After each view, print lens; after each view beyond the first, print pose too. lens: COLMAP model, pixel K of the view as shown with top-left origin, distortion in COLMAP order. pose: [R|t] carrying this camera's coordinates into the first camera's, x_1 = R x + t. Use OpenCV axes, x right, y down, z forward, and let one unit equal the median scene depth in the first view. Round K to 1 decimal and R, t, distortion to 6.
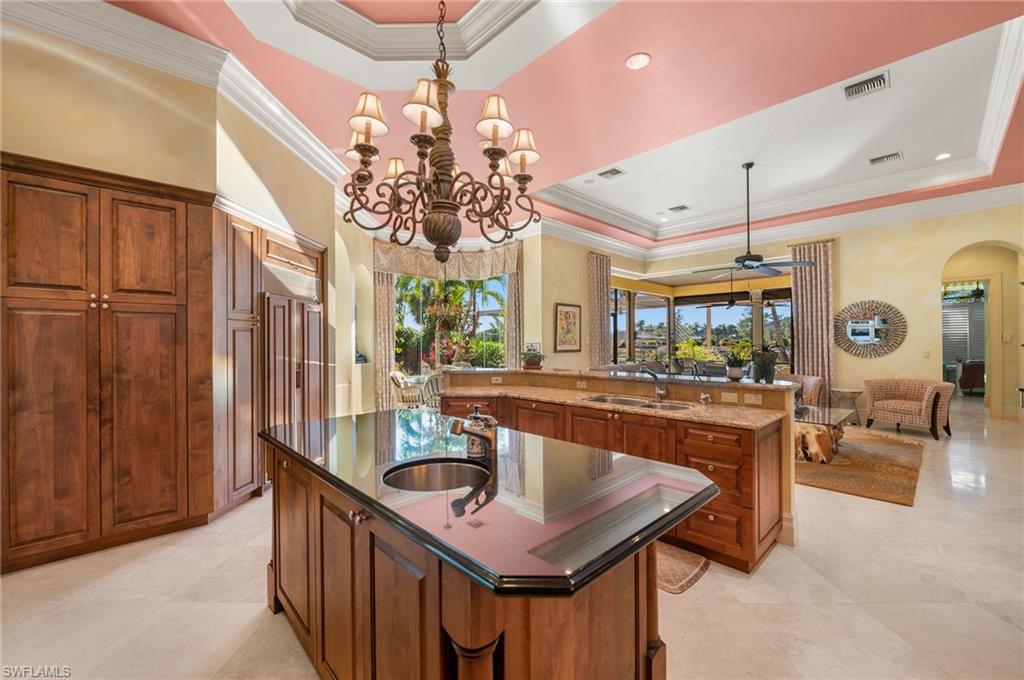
lens RADIAL K [[417.5, 0, 512.0], [0, 417.5, 340.0], [0, 0, 1]] dist [-0.000851, 0.000015]
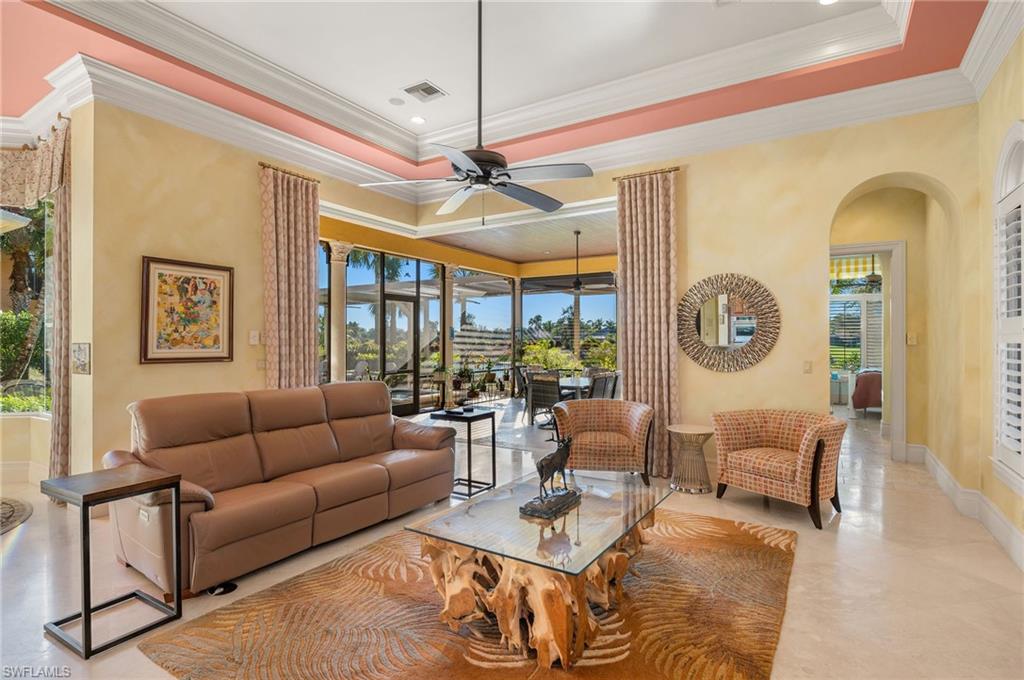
lens RADIAL K [[518.8, 0, 511.4], [0, 518.8, 336.7], [0, 0, 1]] dist [-0.000518, -0.000013]
pose [[0.971325, 0.009744, 0.237557, 0.365393], [-0.008822, 0.999949, -0.004944, -0.000427], [-0.237593, 0.002706, 0.971361, 0.343272]]
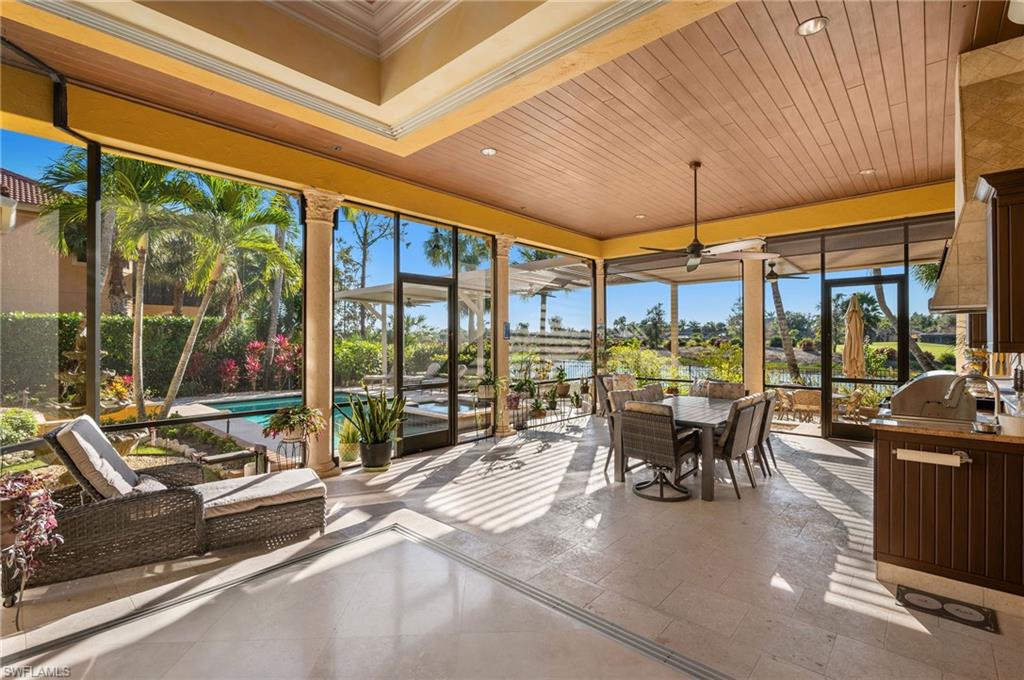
lens RADIAL K [[463.4, 0, 512.0], [0, 463.4, 340.0], [0, 0, 1]] dist [-0.011841, -0.000351]
pose [[0.998297, 0.005296, 0.058089, 0.516901], [-0.005453, 0.999982, 0.002550, 0.000539], [-0.058074, -0.002862, 0.998308, 0.898069]]
